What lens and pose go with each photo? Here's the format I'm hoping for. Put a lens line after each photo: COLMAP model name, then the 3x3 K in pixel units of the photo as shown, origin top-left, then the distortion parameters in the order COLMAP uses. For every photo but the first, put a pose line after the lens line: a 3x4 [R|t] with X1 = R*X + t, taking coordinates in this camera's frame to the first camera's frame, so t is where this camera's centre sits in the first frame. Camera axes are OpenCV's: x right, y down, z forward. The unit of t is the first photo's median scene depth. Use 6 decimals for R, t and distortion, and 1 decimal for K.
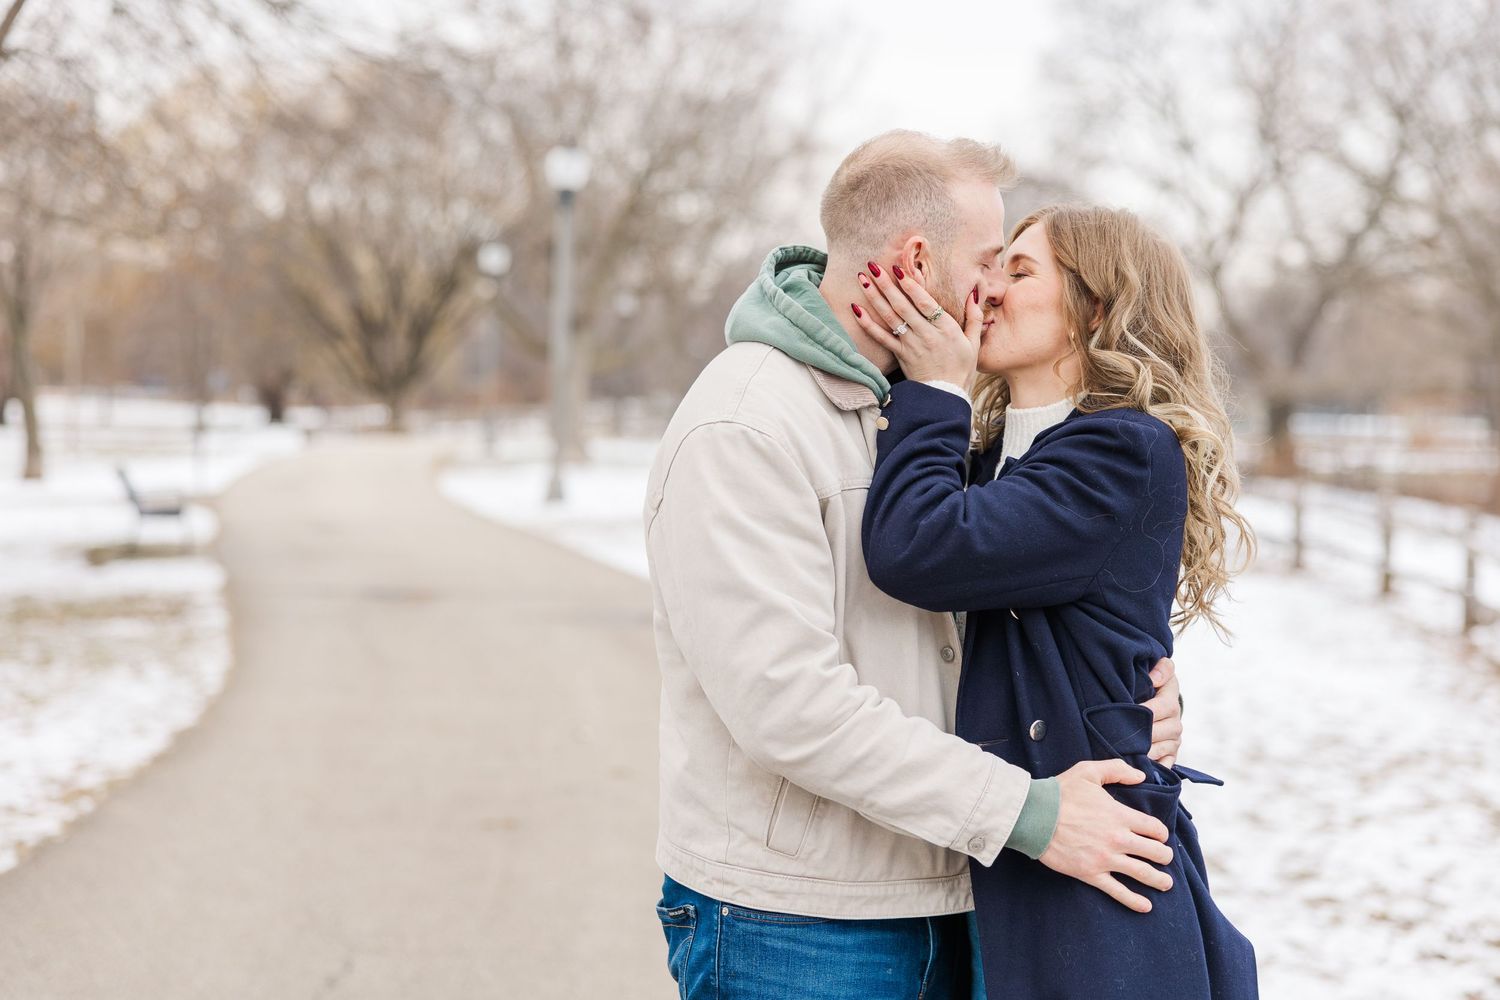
lens RADIAL K [[2745.4, 0, 750.0], [0, 2745.4, 500.0], [0, 0, 1]] dist [-0.019346, 0.003455]
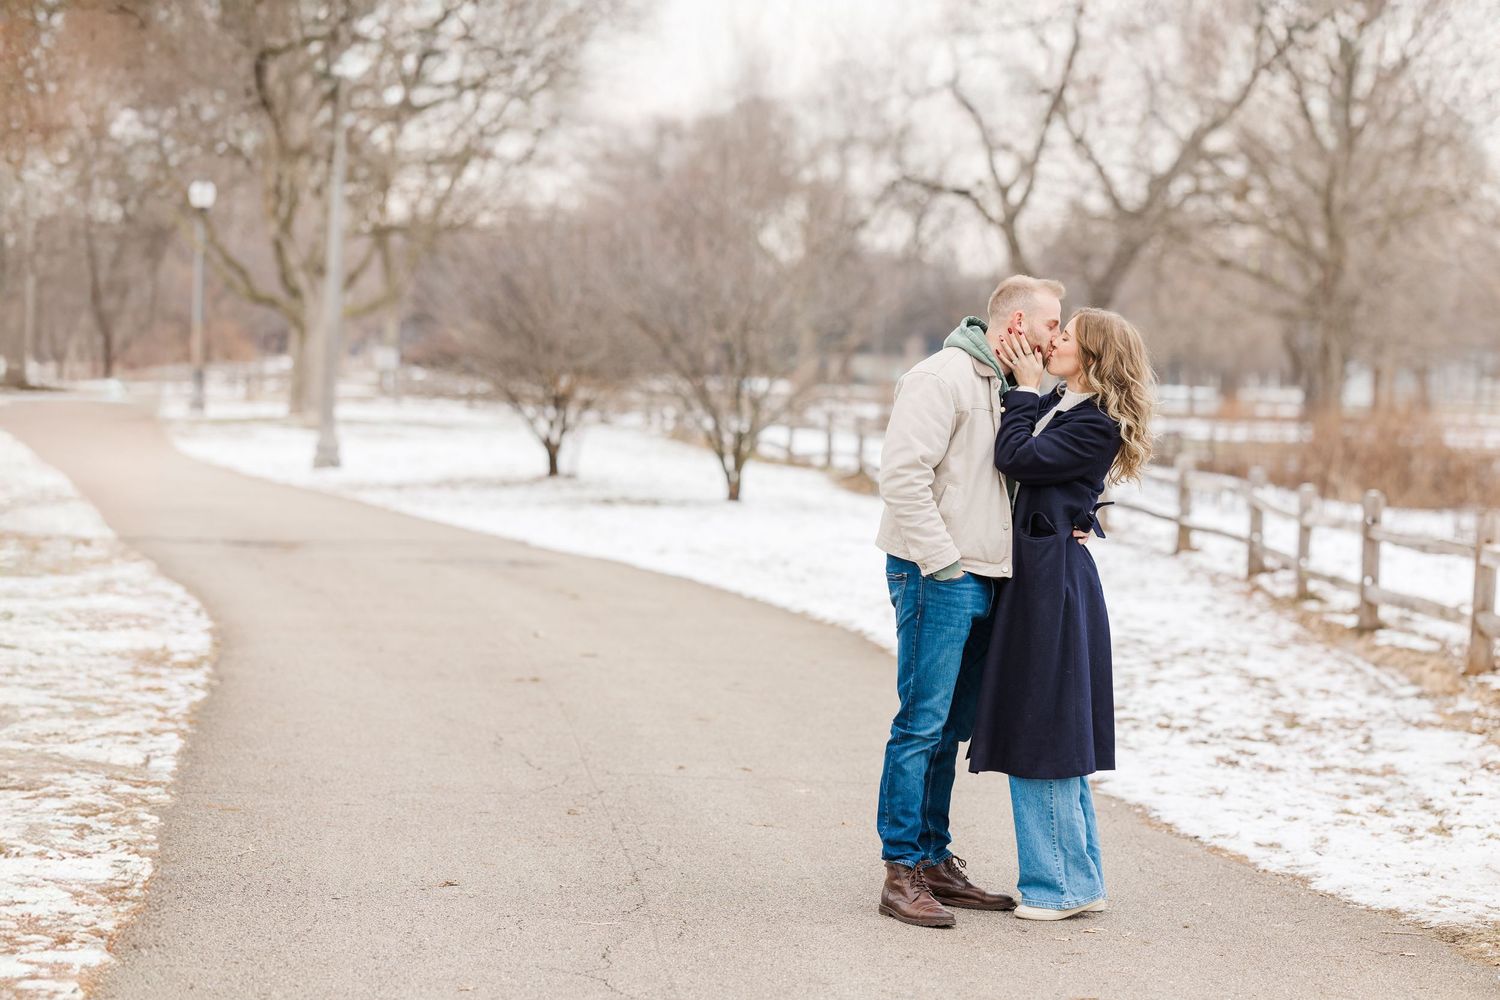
lens RADIAL K [[3524.8, 0, 750.0], [0, 3524.8, 500.0], [0, 0, 1]] dist [0.001393, -0.051240]
pose [[0.994966, 0.004324, 0.100123, -0.034278], [-0.004831, 0.999977, 0.004827, 0.004539], [-0.100100, -0.005286, 0.994963, -0.162302]]
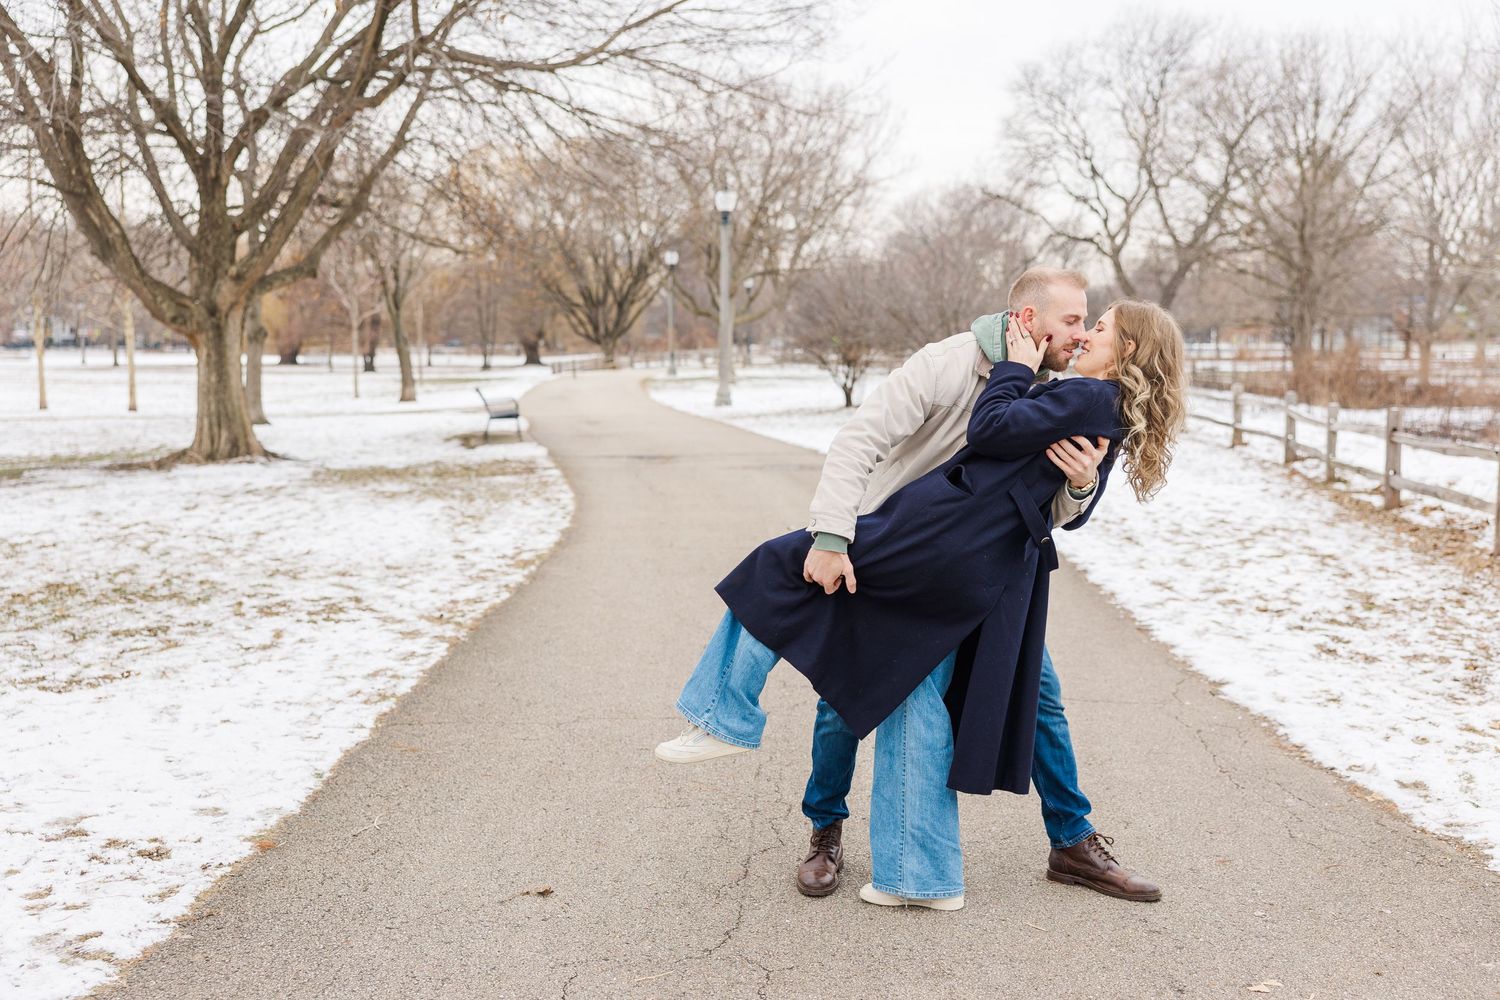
lens RADIAL K [[1709.4, 0, 750.0], [0, 1709.4, 500.0], [0, 0, 1]] dist [0.009928, -0.014861]
pose [[0.998972, -0.024425, -0.038177, -0.012033], [0.026500, 0.998143, 0.054840, 0.001802], [0.036767, -0.055795, 0.997765, -0.025302]]
